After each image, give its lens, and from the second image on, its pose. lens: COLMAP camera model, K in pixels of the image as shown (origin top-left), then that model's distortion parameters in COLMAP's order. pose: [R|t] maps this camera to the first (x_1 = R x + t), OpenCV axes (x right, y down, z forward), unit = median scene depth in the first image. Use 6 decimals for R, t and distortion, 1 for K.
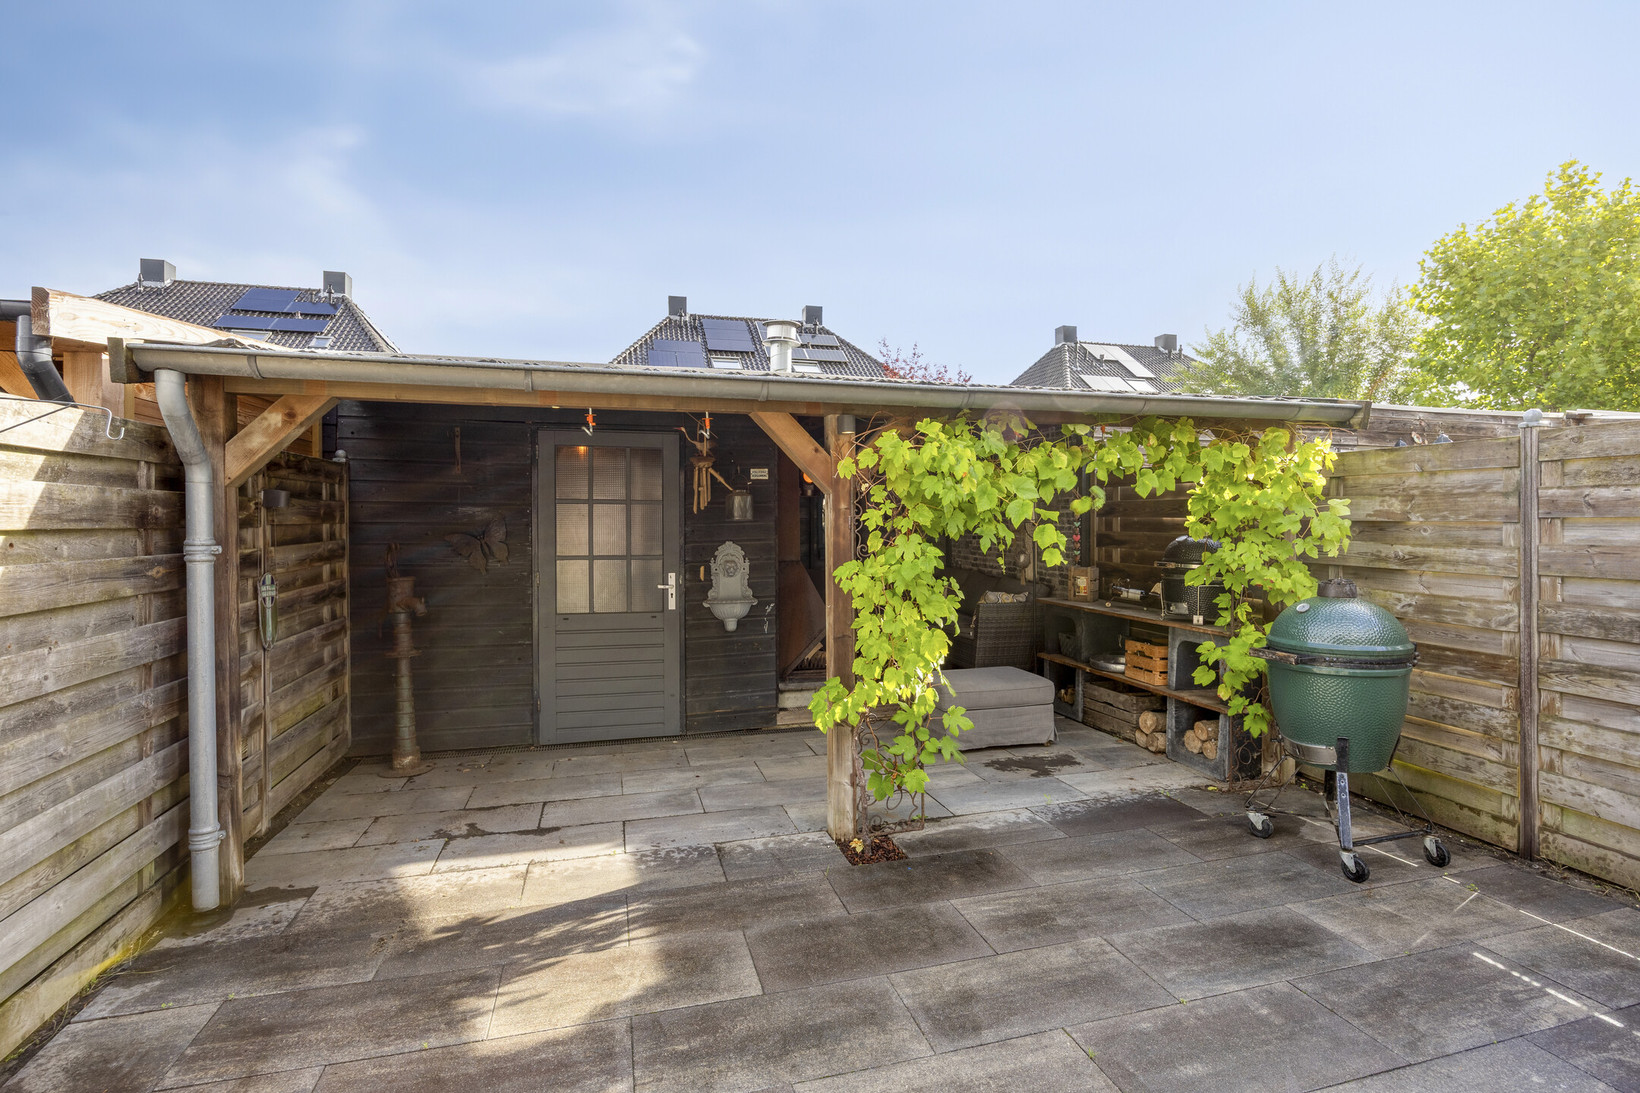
lens RADIAL K [[771.8, 0, 819.6], [0, 771.8, 526.6], [0, 0, 1]] dist [-0.000181, -0.000024]
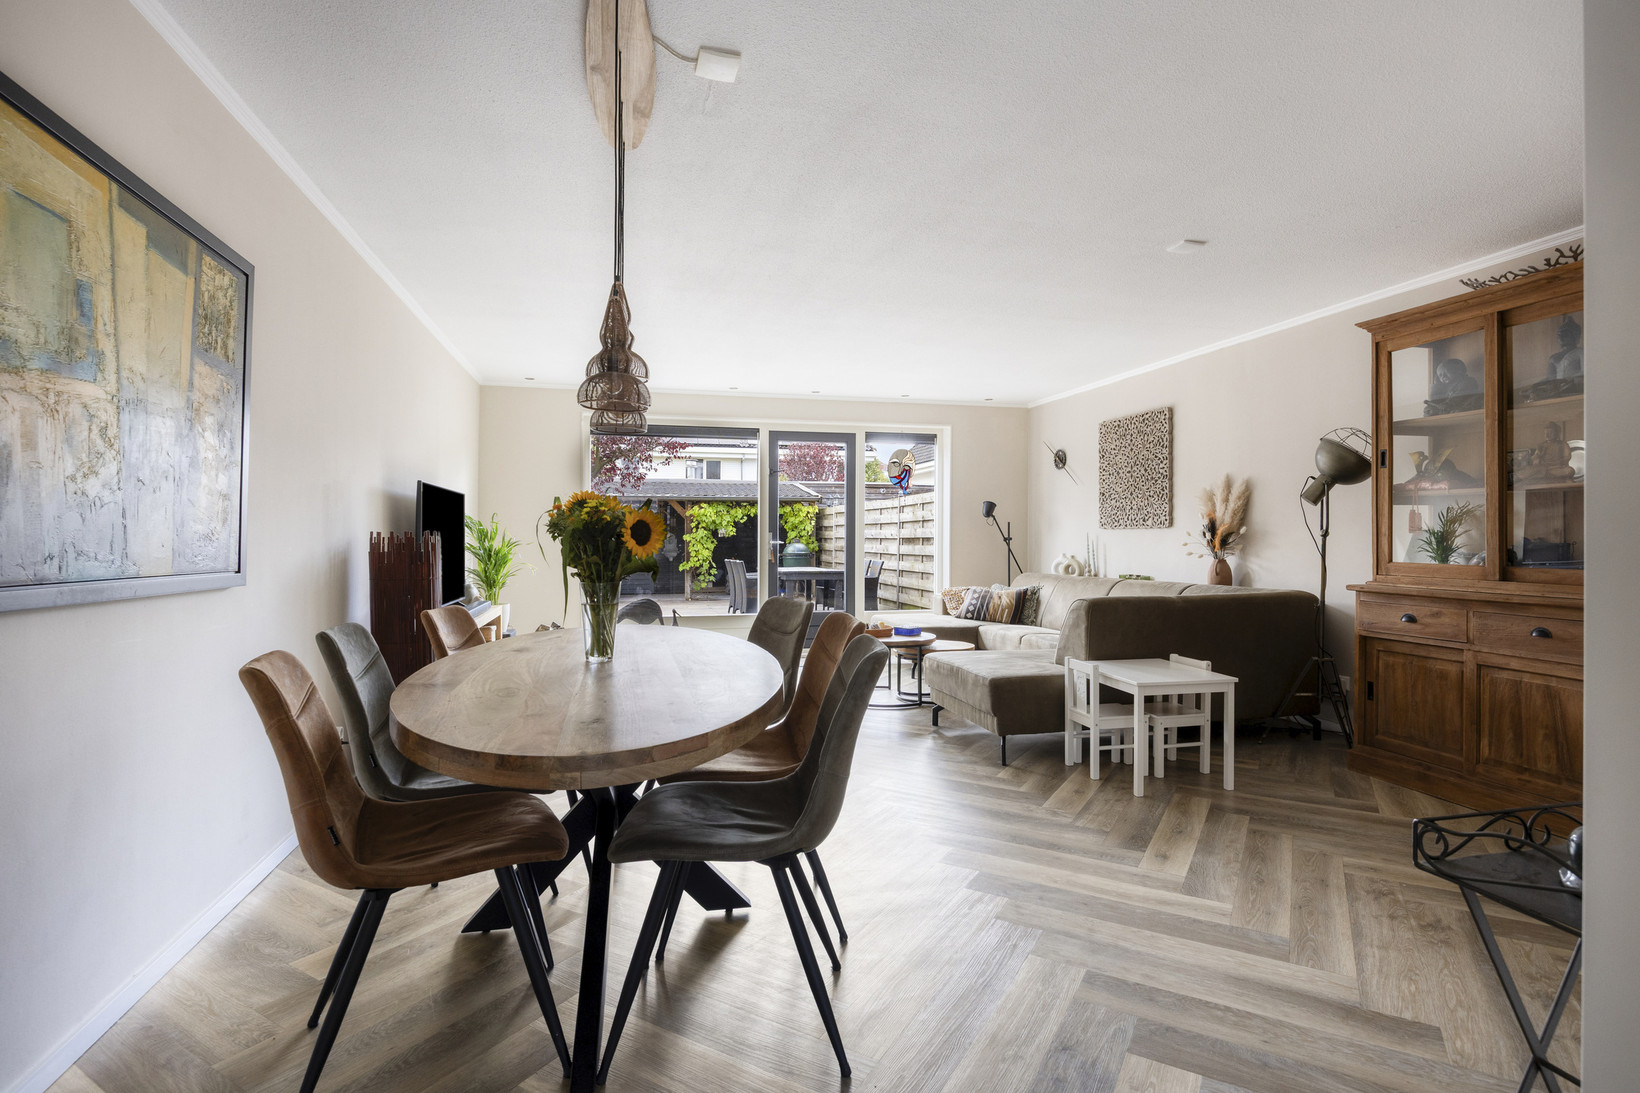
lens RADIAL K [[823.4, 0, 812.3], [0, 823.4, 590.0], [0, 0, 1]] dist [-0.008079, -0.000722]
pose [[0.999458, 0.007732, -0.032005, 0.936154], [-0.005979, 0.998495, 0.054511, 0.105540], [0.032379, -0.054290, 0.998000, -3.873786]]
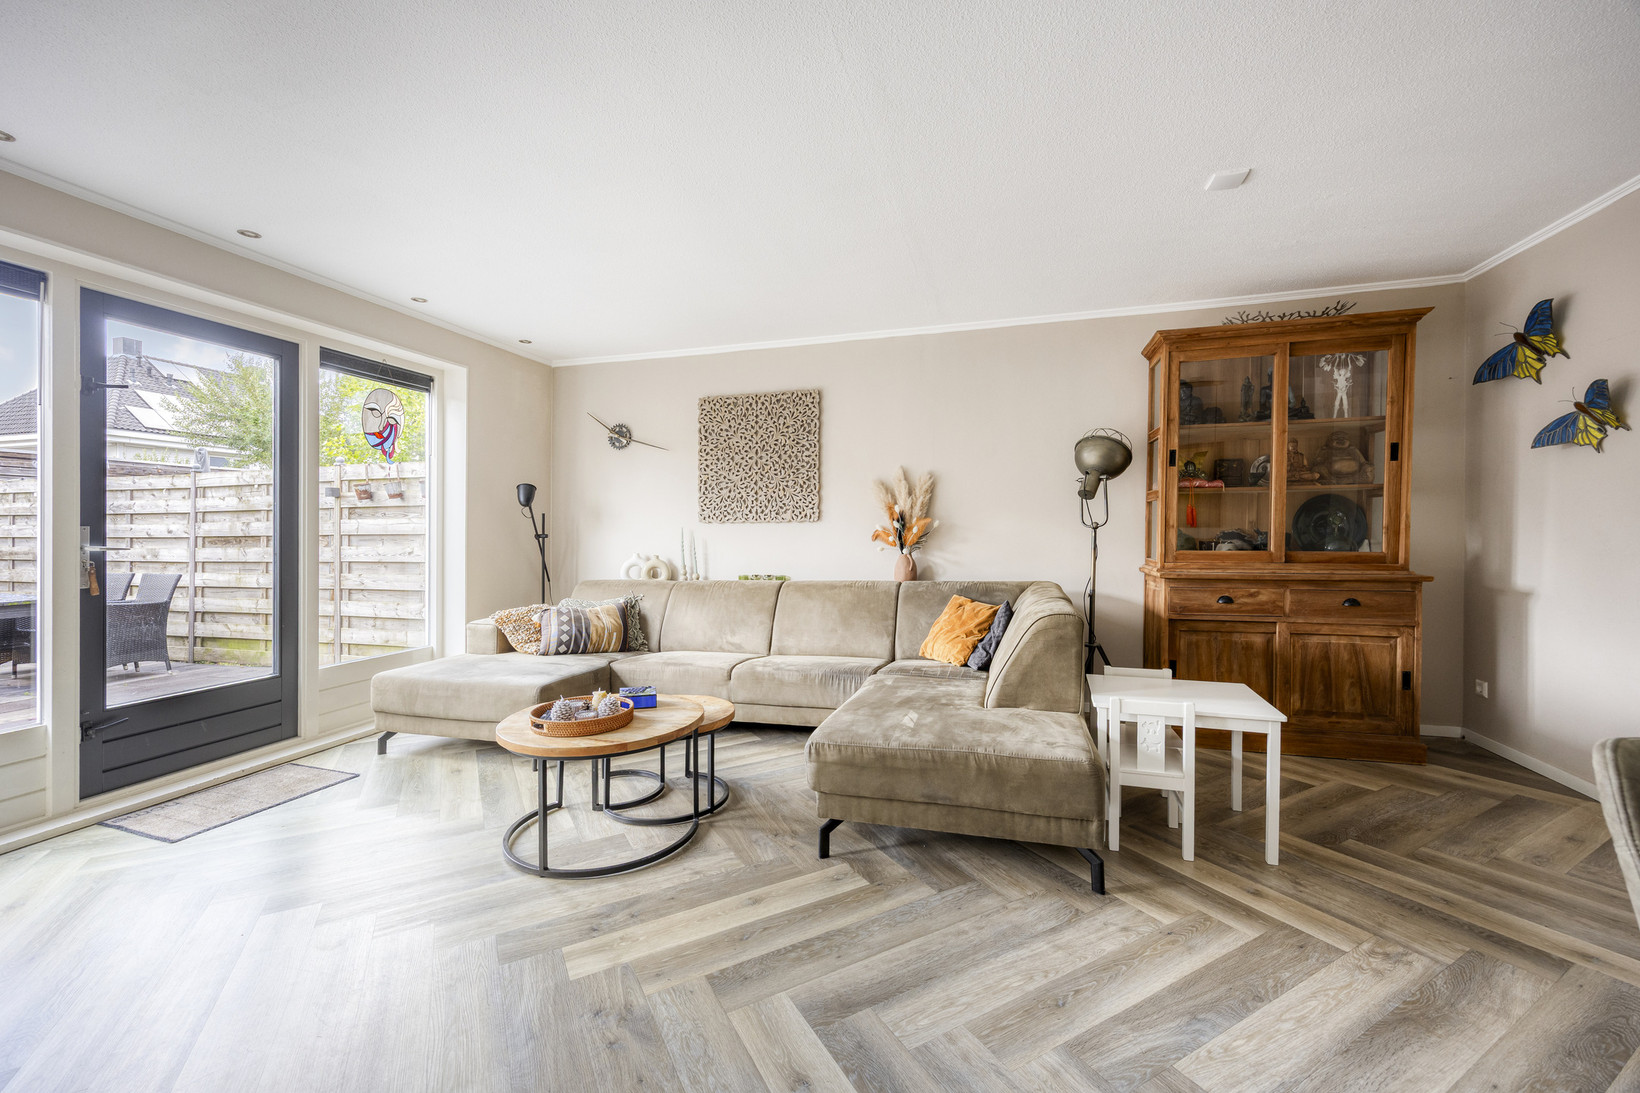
lens RADIAL K [[658.6, 0, 826.7], [0, 658.6, 549.8], [0, 0, 1]] dist [0.003677, 0.000377]
pose [[0.513005, -0.021592, 0.858114, 0.503915], [0.012138, 0.999766, 0.017899, 0.095963], [-0.858300, 0.001234, 0.513147, -2.675563]]
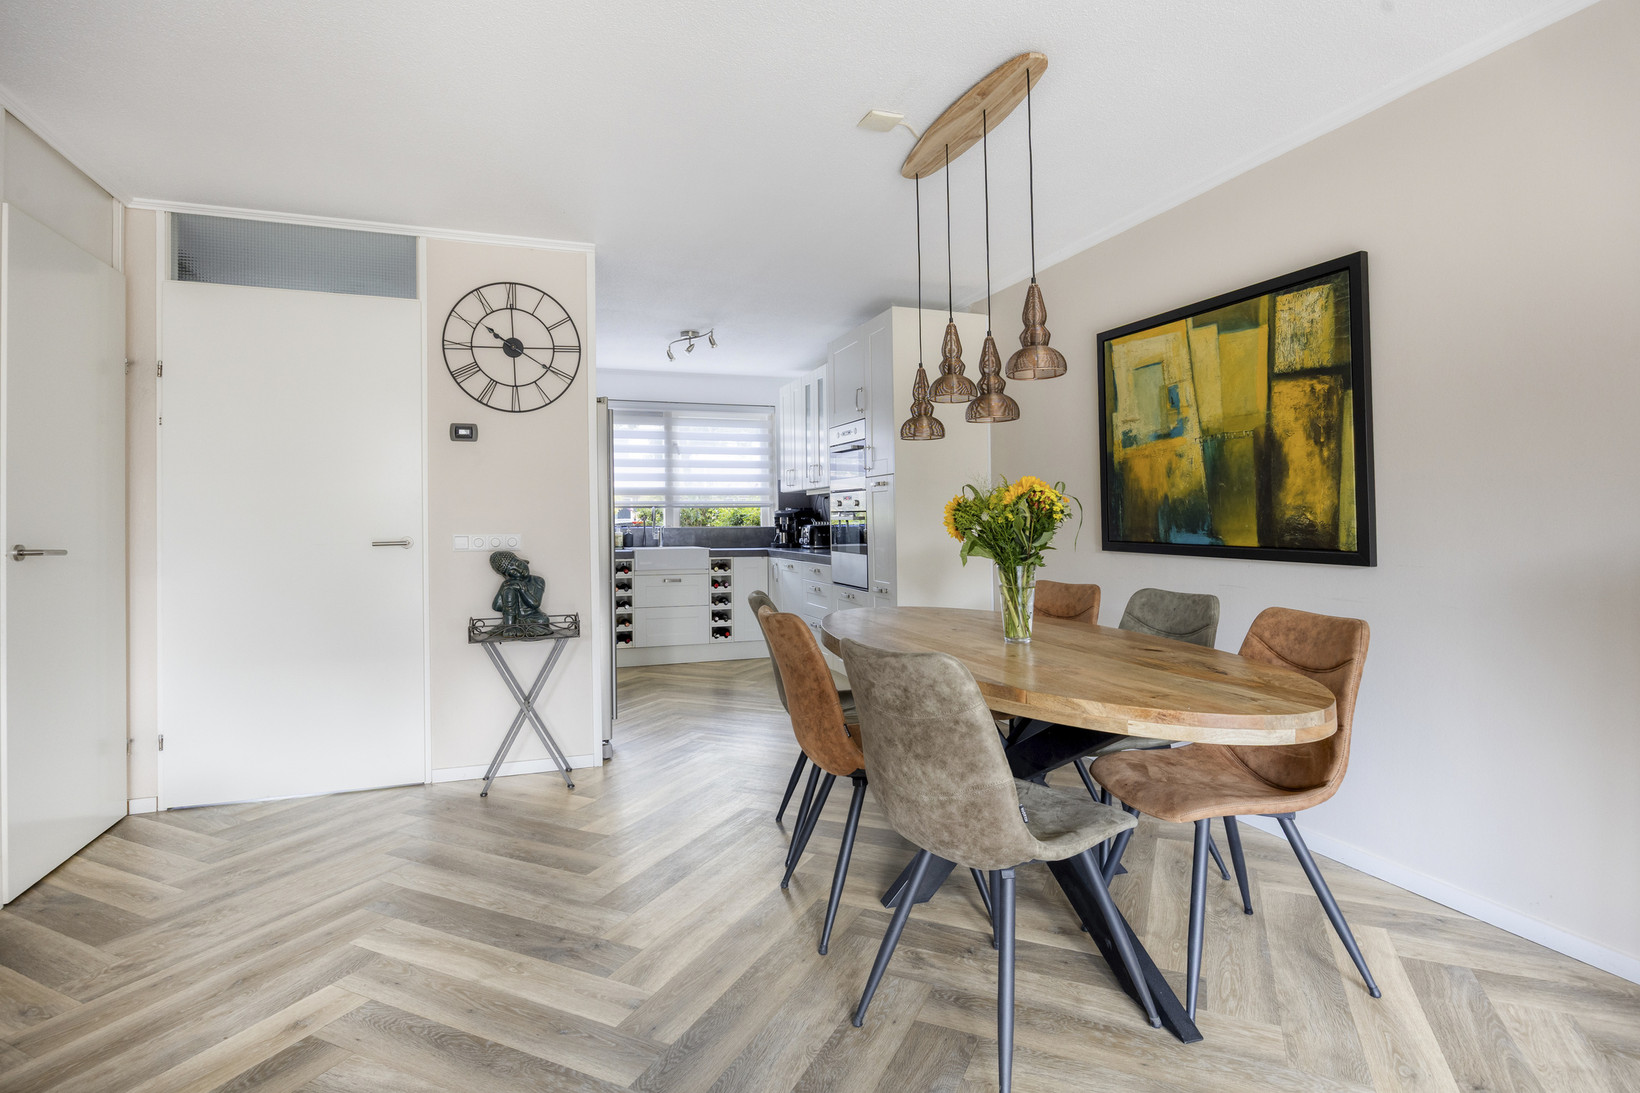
lens RADIAL K [[829.9, 0, 828.3], [0, 829.9, 511.2], [0, 0, 1]] dist [-0.011869, -0.000247]
pose [[-0.995567, 0.016229, -0.092647, 0.973309], [0.016661, 0.999854, -0.003882, 0.091903], [0.092571, -0.005409, -0.995691, -2.302776]]
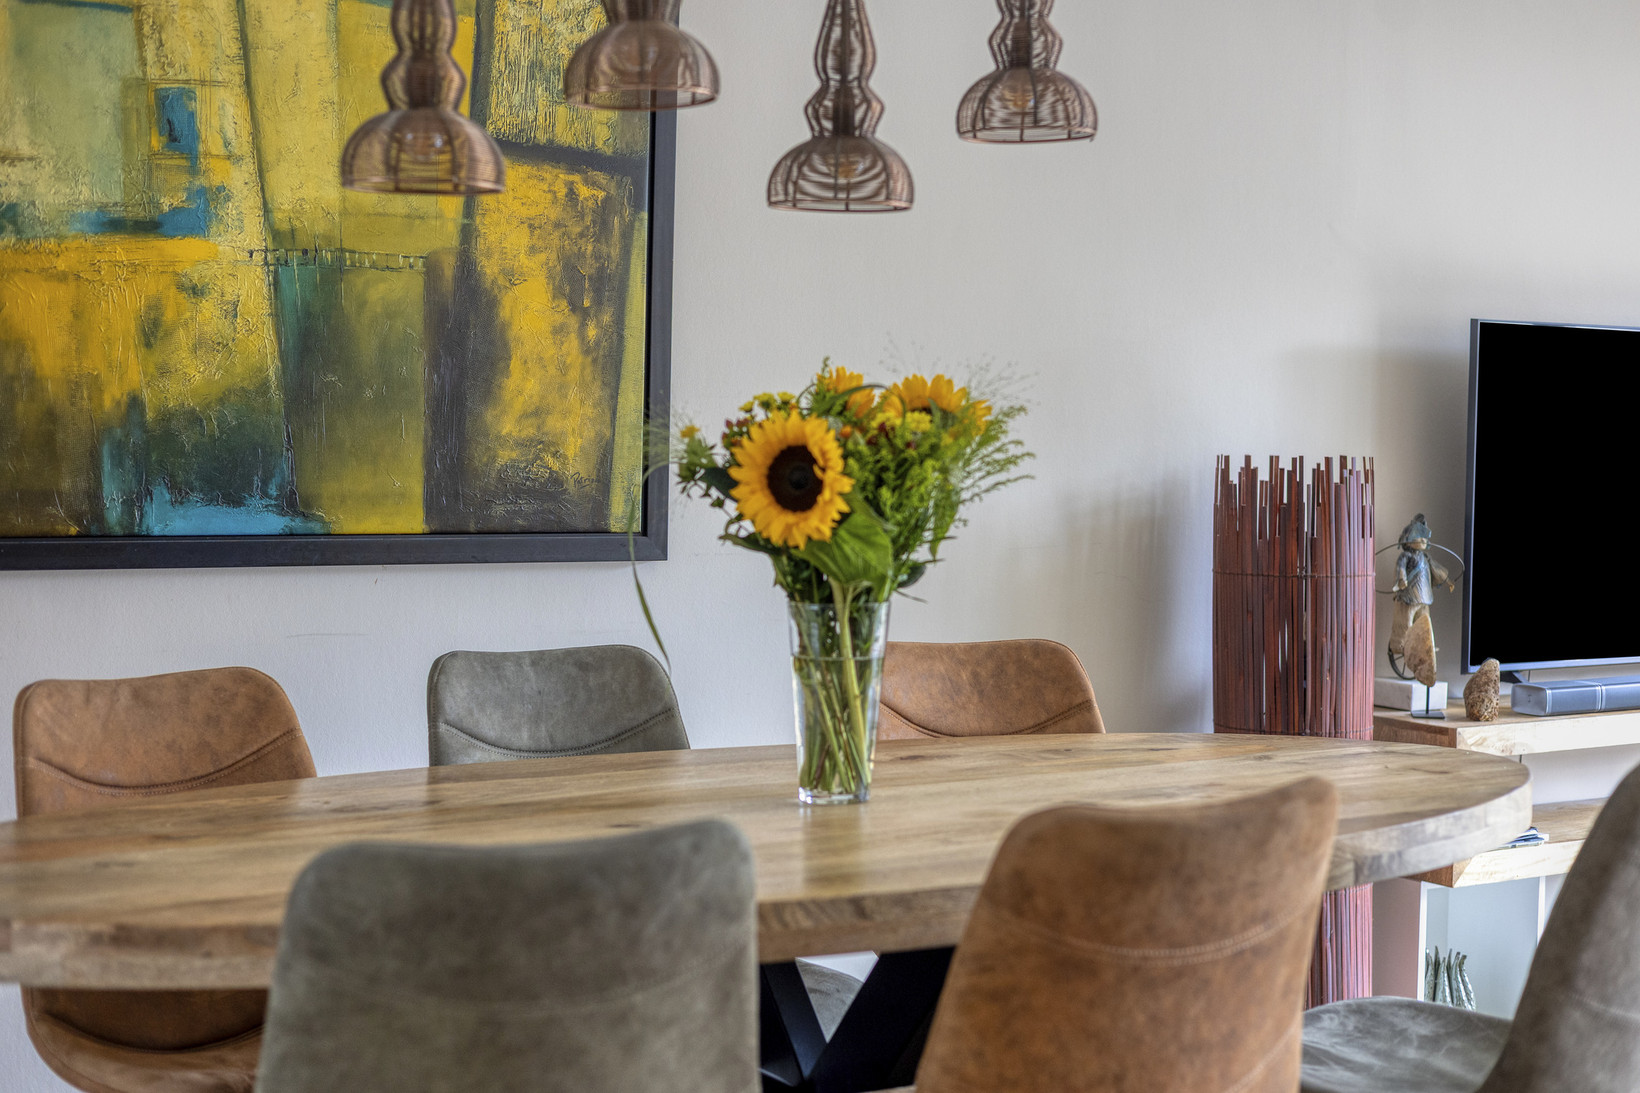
lens RADIAL K [[2281.1, 0, 820.0], [0, 2281.1, 546.5], [0, 0, 1]] dist [0.025849, 0.071600]
pose [[0.283641, 0.047333, -0.957762, 1.503790], [-0.010481, 0.998874, 0.046261, 0.090267], [0.958873, -0.003083, 0.283818, -3.307433]]
